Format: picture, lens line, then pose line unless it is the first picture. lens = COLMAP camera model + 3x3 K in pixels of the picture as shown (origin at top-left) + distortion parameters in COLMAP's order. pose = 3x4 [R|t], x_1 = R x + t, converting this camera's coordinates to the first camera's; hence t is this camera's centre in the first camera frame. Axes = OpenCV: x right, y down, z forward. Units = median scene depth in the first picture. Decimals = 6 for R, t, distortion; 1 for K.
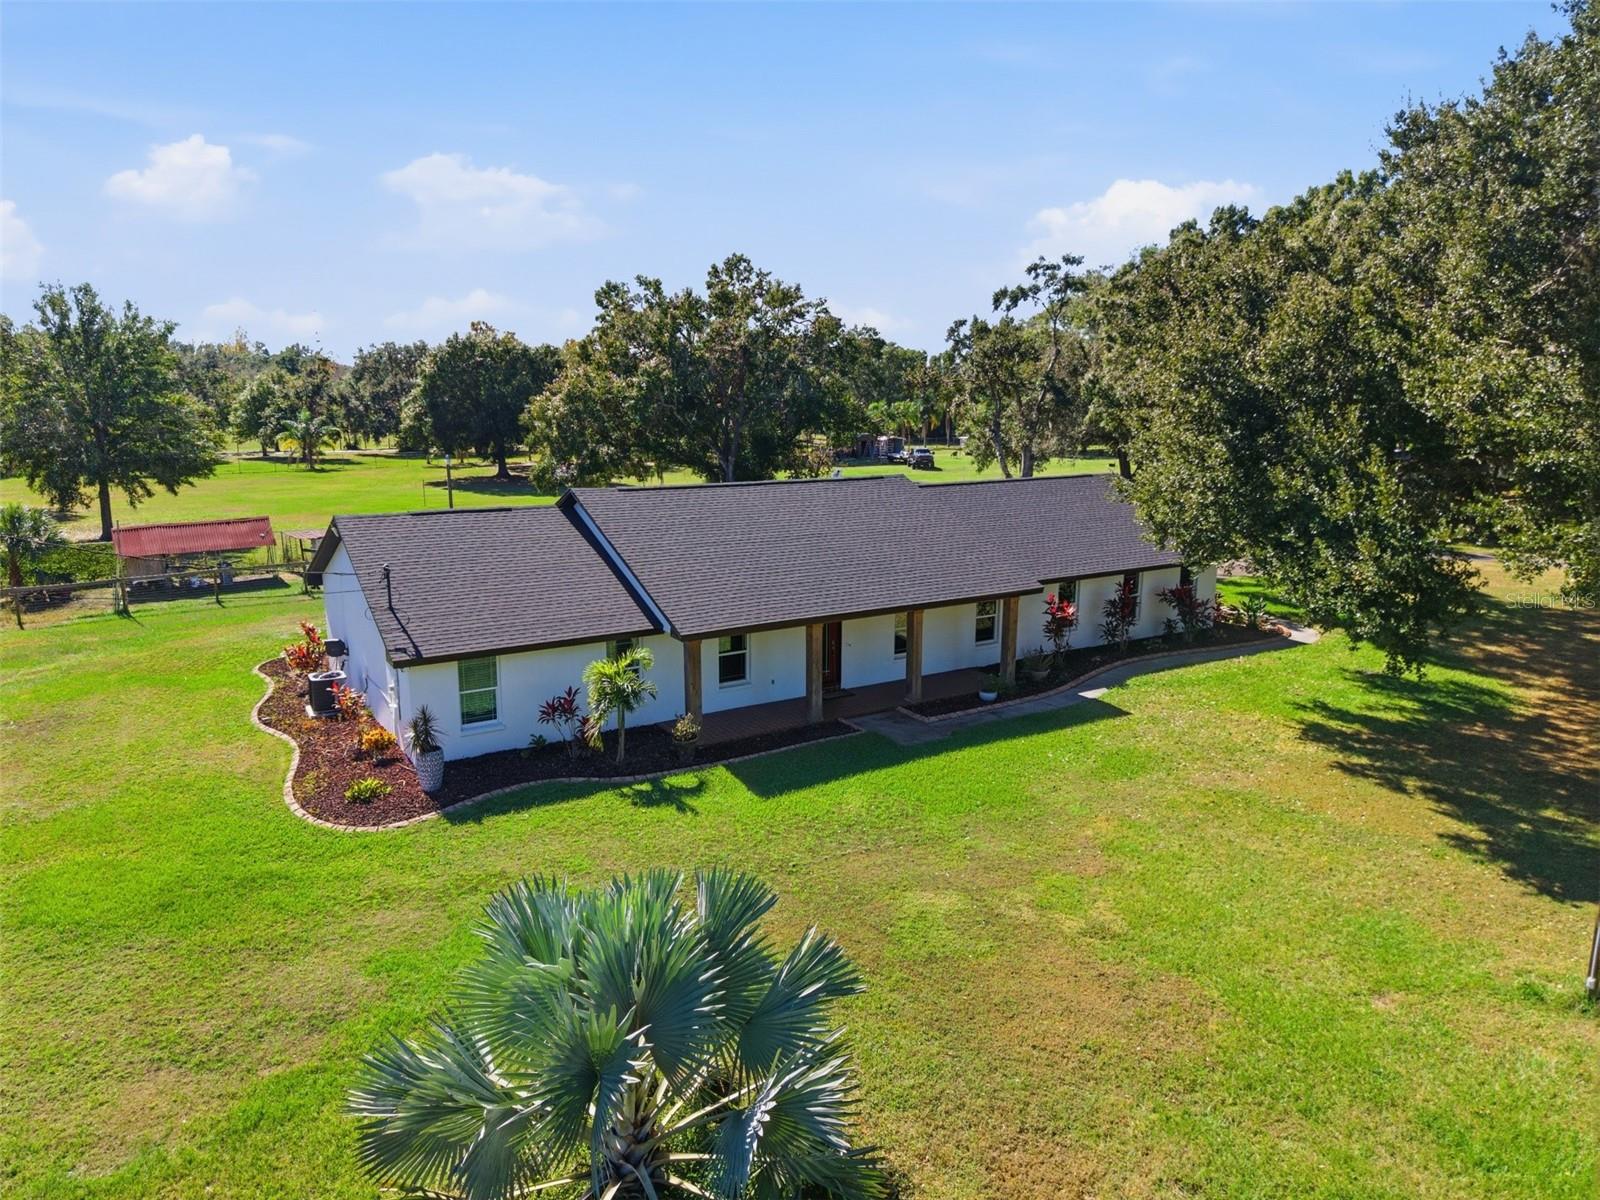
lens RADIAL K [[1069.1, 0, 795.2], [0, 1069.1, 598.2], [0, 0, 1]] dist [0.035712, -0.038577]
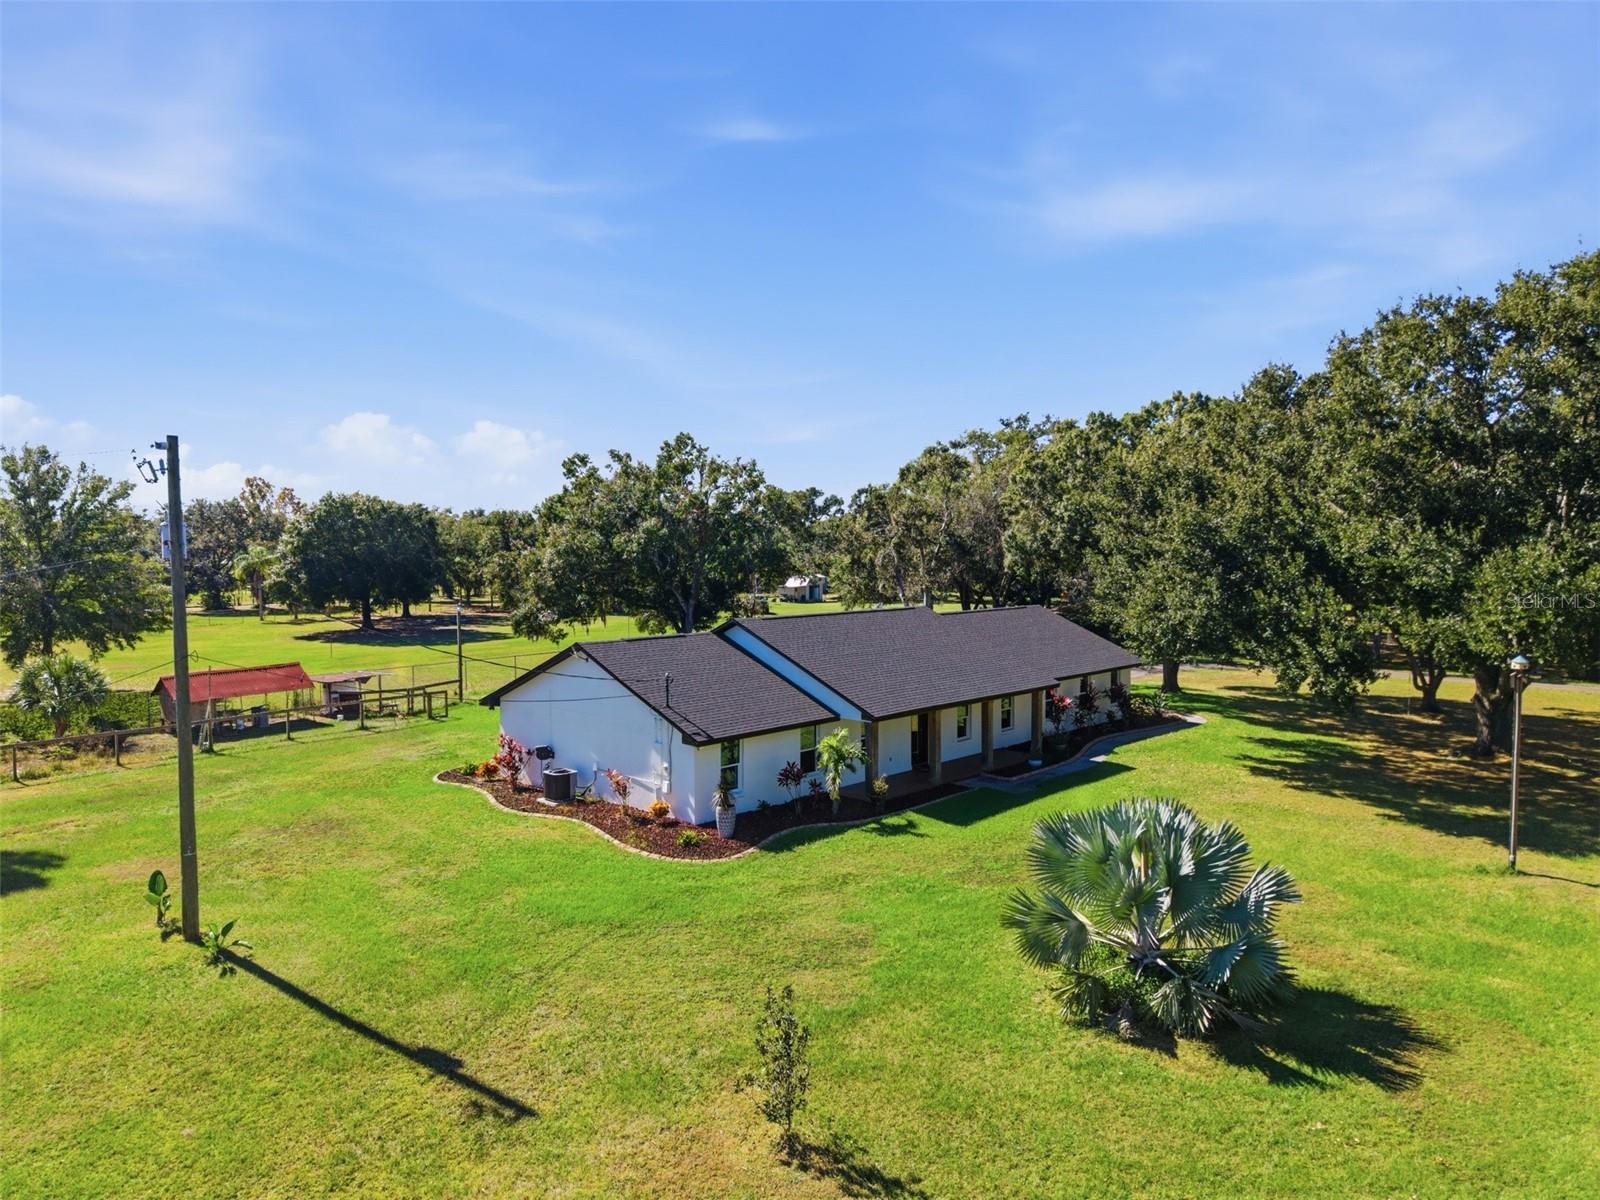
lens RADIAL K [[1048.6, 0, 800.0], [0, 1048.6, 600.0], [0, 0, 1]] dist [0.047324, -0.068632]
pose [[0.971423, -0.017675, 0.236698, -0.482451], [0.050218, 0.989954, -0.132174, 0.053935], [-0.231984, 0.140284, 0.962551, -0.290029]]
